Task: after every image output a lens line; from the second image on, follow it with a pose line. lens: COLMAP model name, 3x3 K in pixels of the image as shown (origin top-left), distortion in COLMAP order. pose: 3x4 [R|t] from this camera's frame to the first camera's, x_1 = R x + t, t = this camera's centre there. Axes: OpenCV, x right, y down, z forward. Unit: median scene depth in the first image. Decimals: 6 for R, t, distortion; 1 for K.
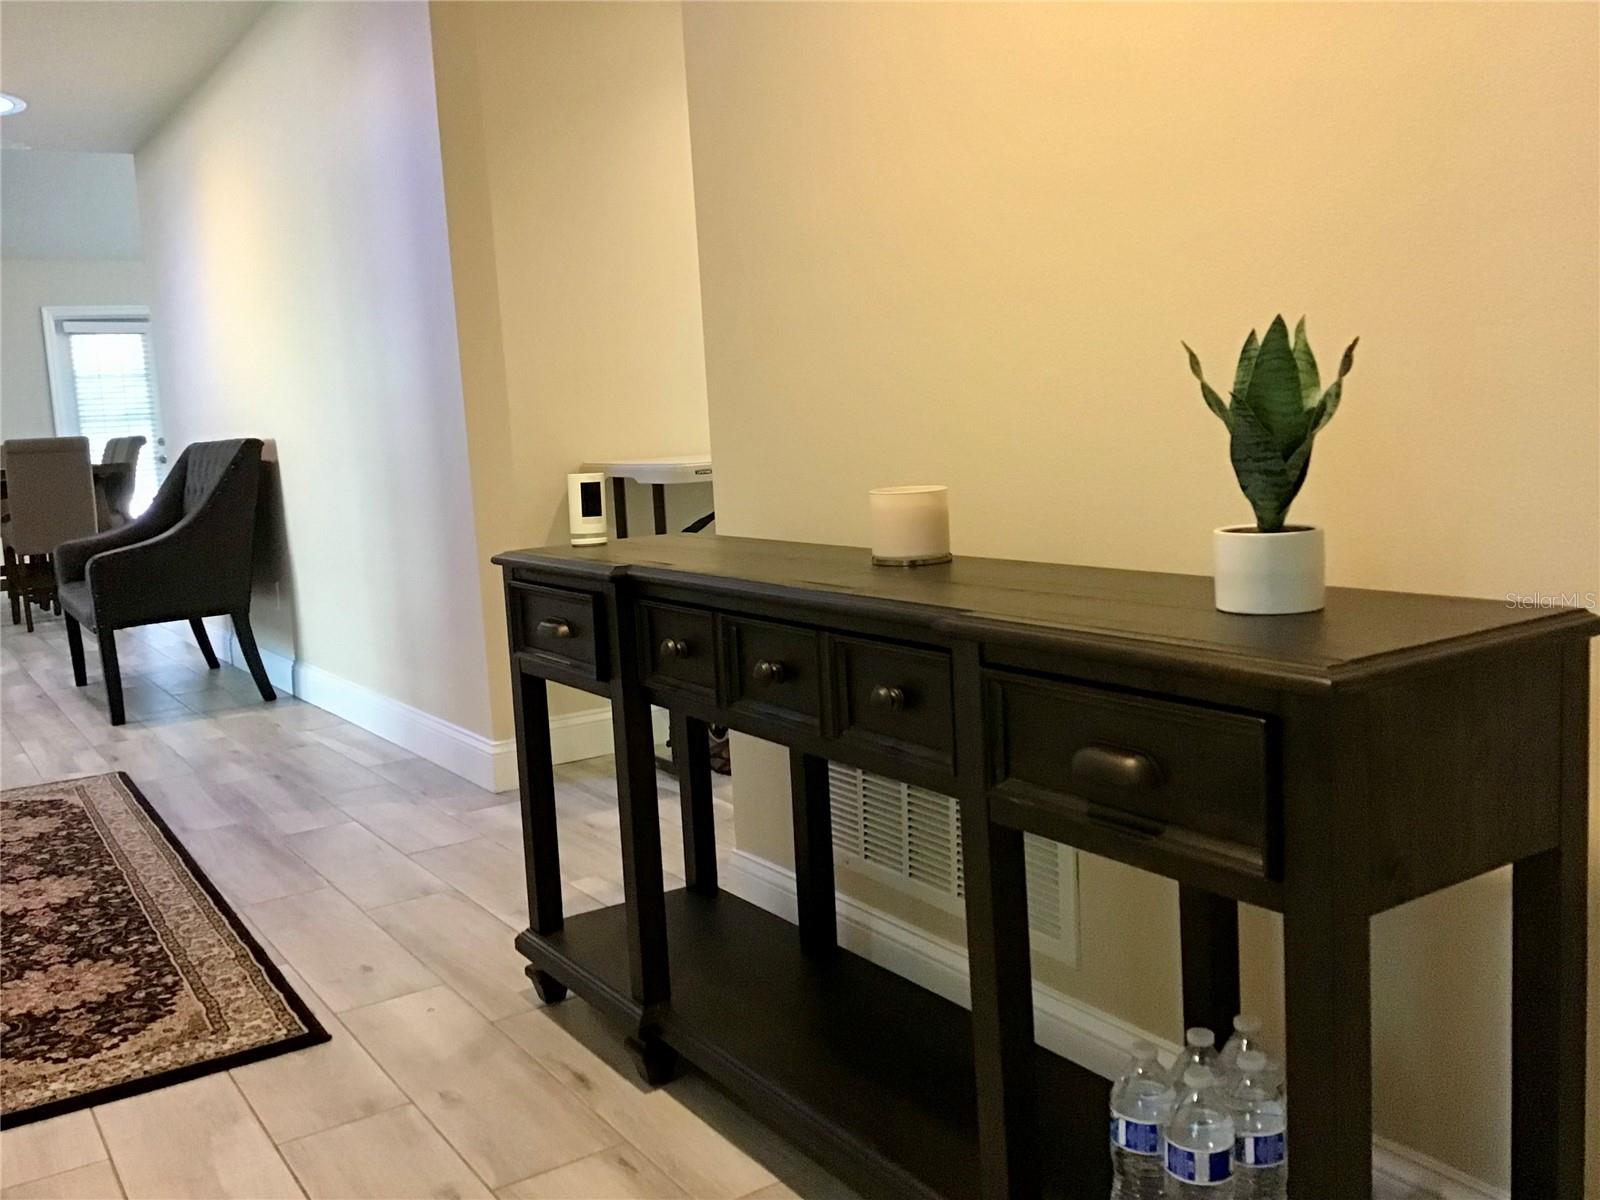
lens RADIAL K [[1444.1, 0, 803.7], [0, 1444.1, 595.6], [0, 0, 1]] dist [0.124108, -0.233414]
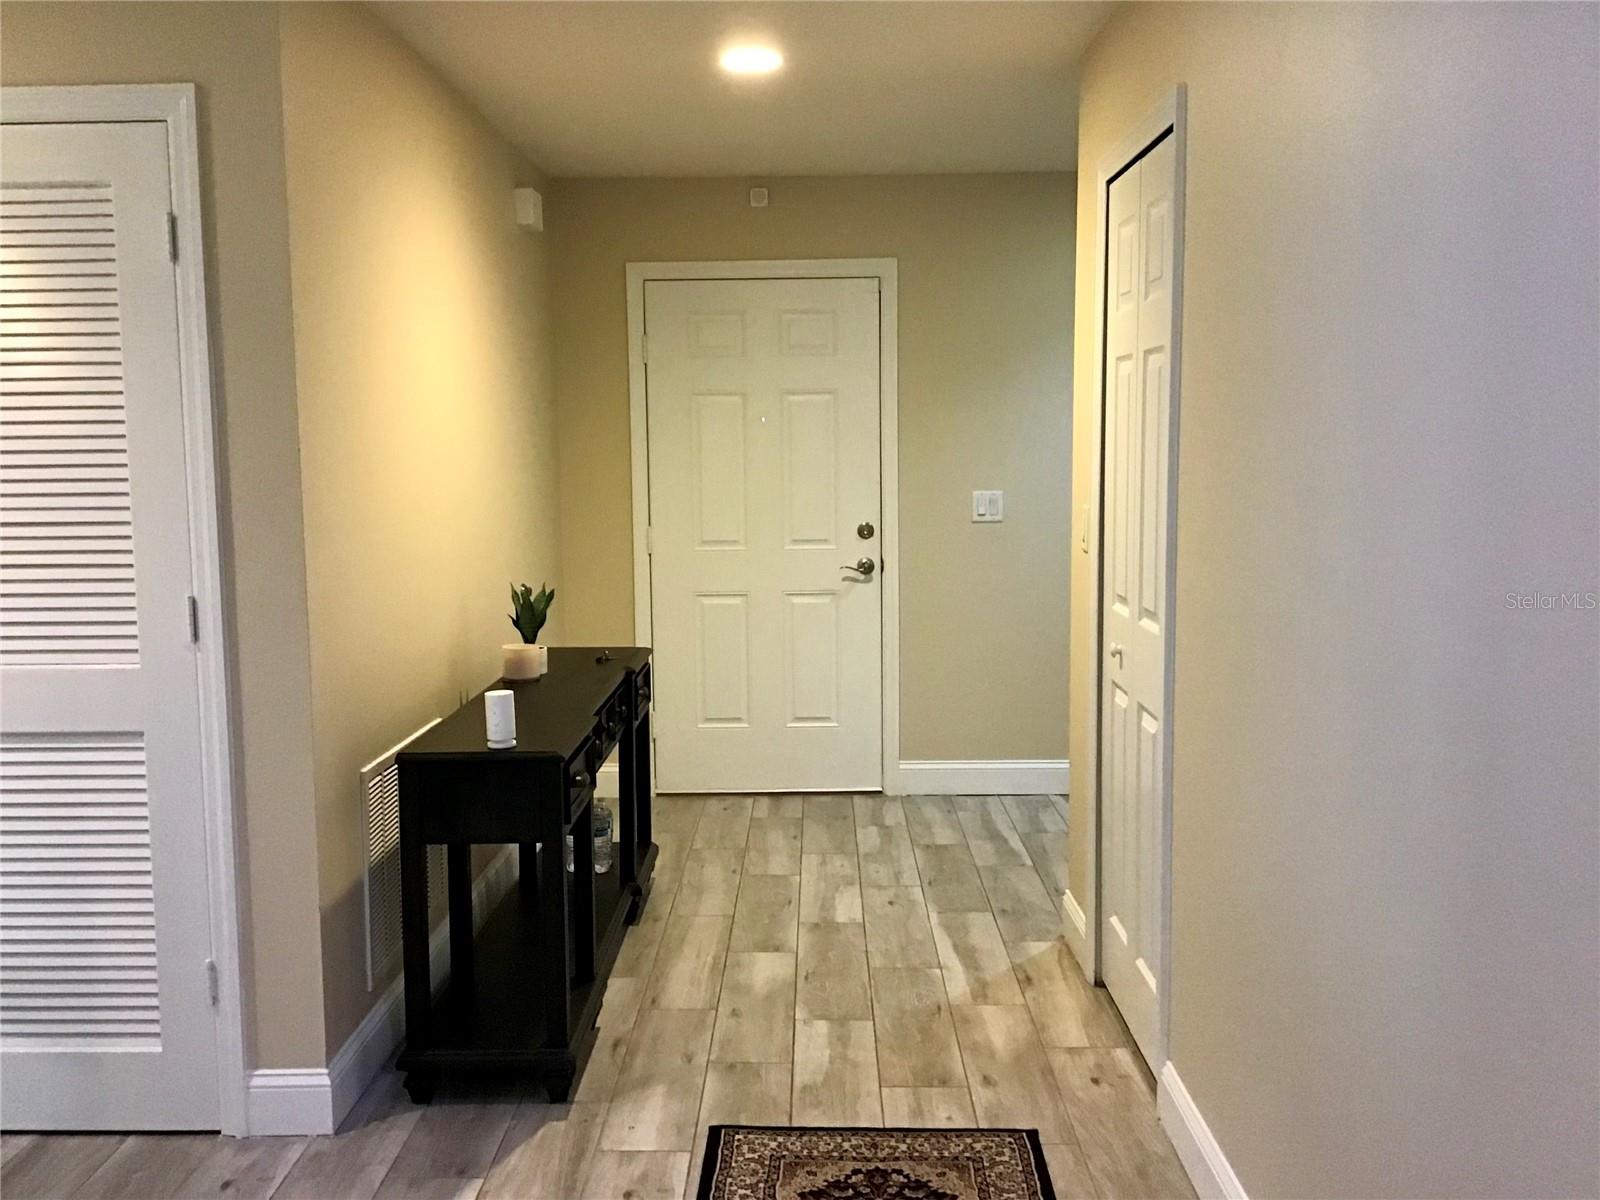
lens RADIAL K [[1444.1, 0, 803.7], [0, 1444.1, 595.6], [0, 0, 1]] dist [0.124108, -0.233414]
pose [[-0.828319, 0.003549, 0.560246, -1.117702], [0.128240, 0.974633, 0.183428, -0.377965], [-0.545383, 0.223783, -0.807762, 1.903477]]
